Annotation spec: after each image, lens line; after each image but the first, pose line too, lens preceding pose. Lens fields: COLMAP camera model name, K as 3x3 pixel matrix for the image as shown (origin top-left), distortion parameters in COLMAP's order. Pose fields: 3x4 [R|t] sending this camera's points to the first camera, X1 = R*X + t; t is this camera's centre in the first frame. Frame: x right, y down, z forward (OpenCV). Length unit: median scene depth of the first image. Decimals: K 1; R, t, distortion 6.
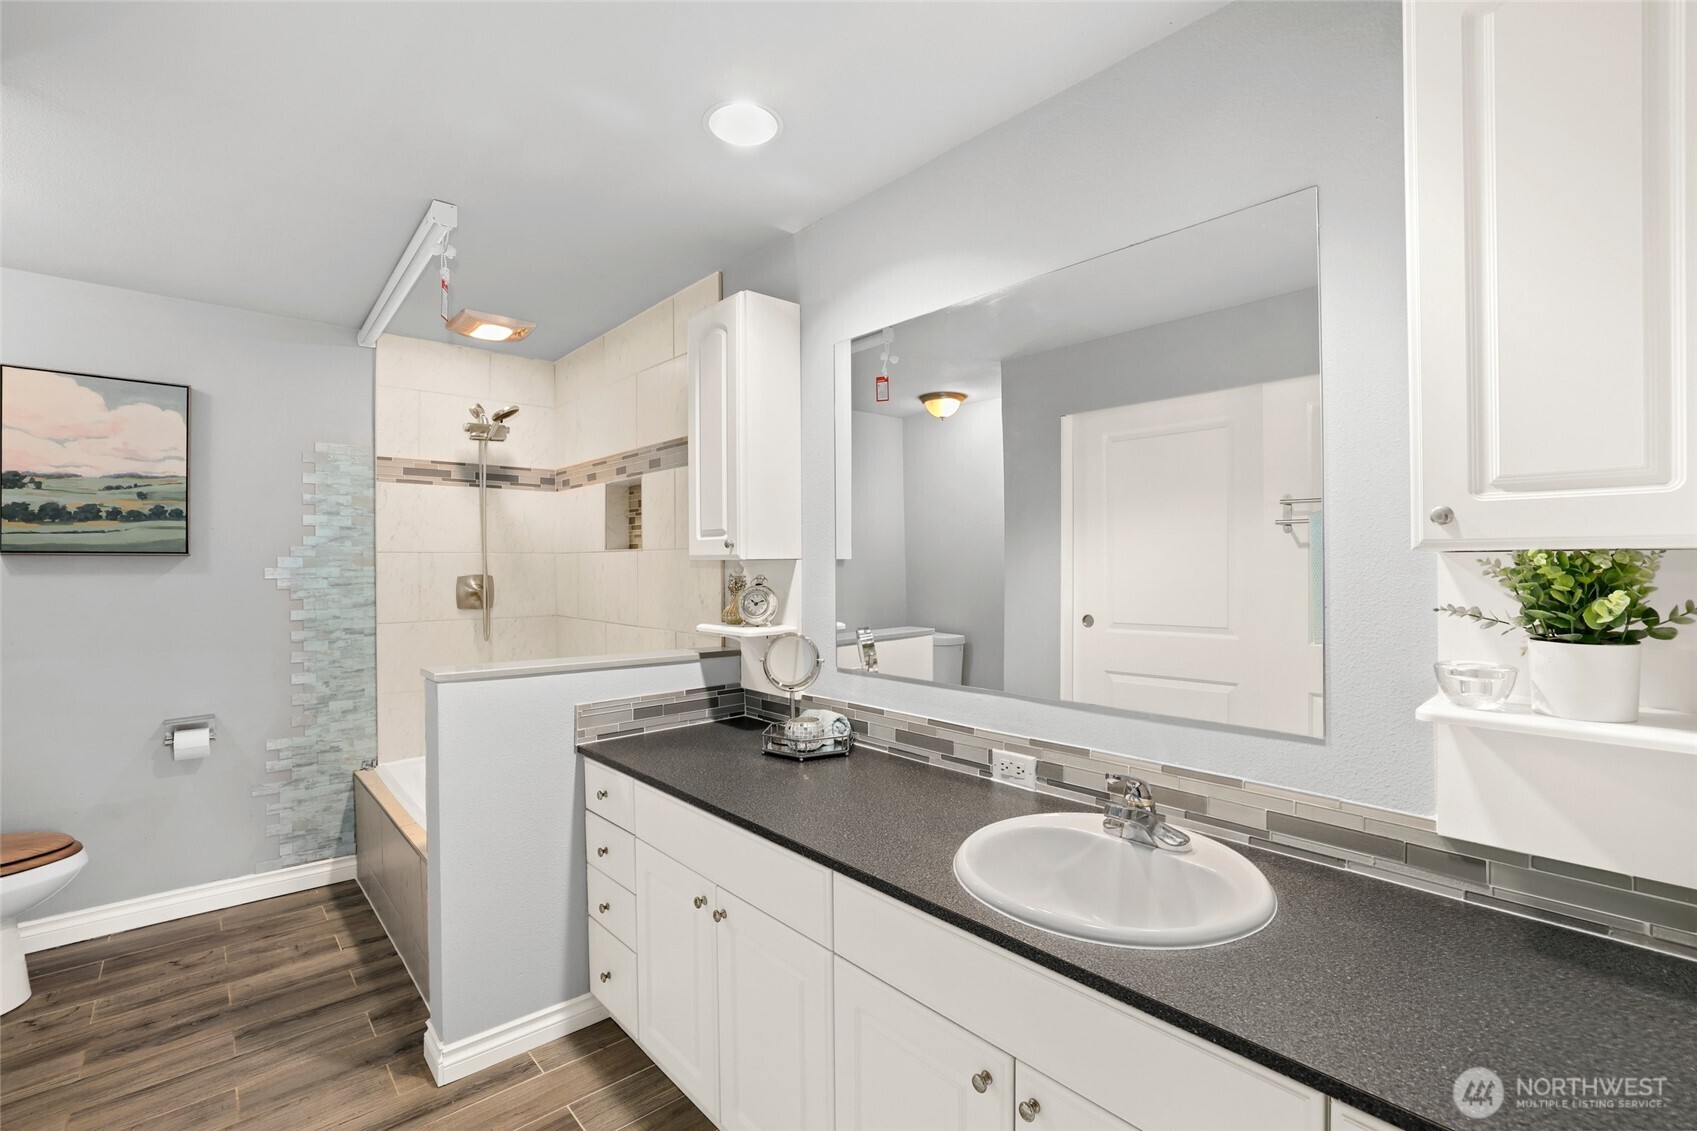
lens RADIAL K [[726.7, 0, 846.2], [0, 726.7, 554.4], [0, 0, 1]] dist [-0.048157, 0.014509]
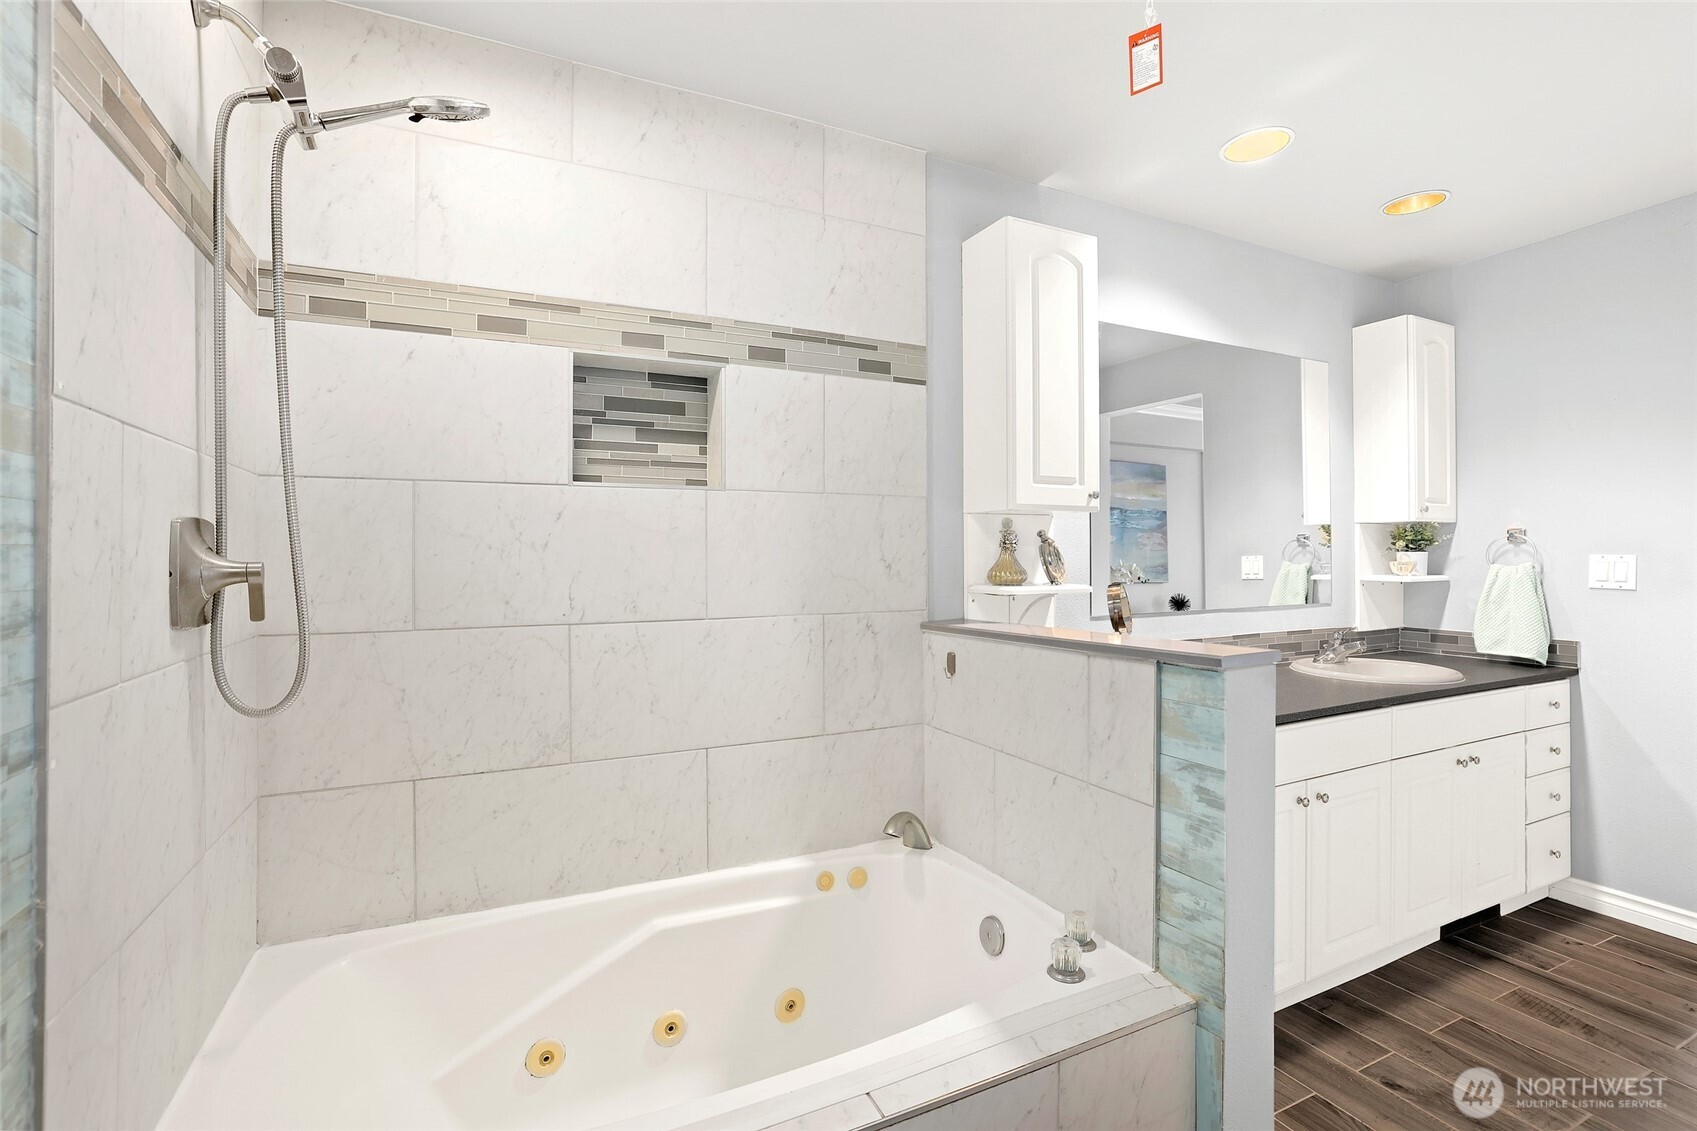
lens RADIAL K [[726.7, 0, 846.2], [0, 726.7, 554.4], [0, 0, 1]] dist [-0.048157, 0.014509]
pose [[0.316151, 0.002502, 0.948706, -0.790070], [-0.011294, 0.999936, 0.001126, 0.044558], [-0.948642, -0.011071, 0.316159, 0.687631]]
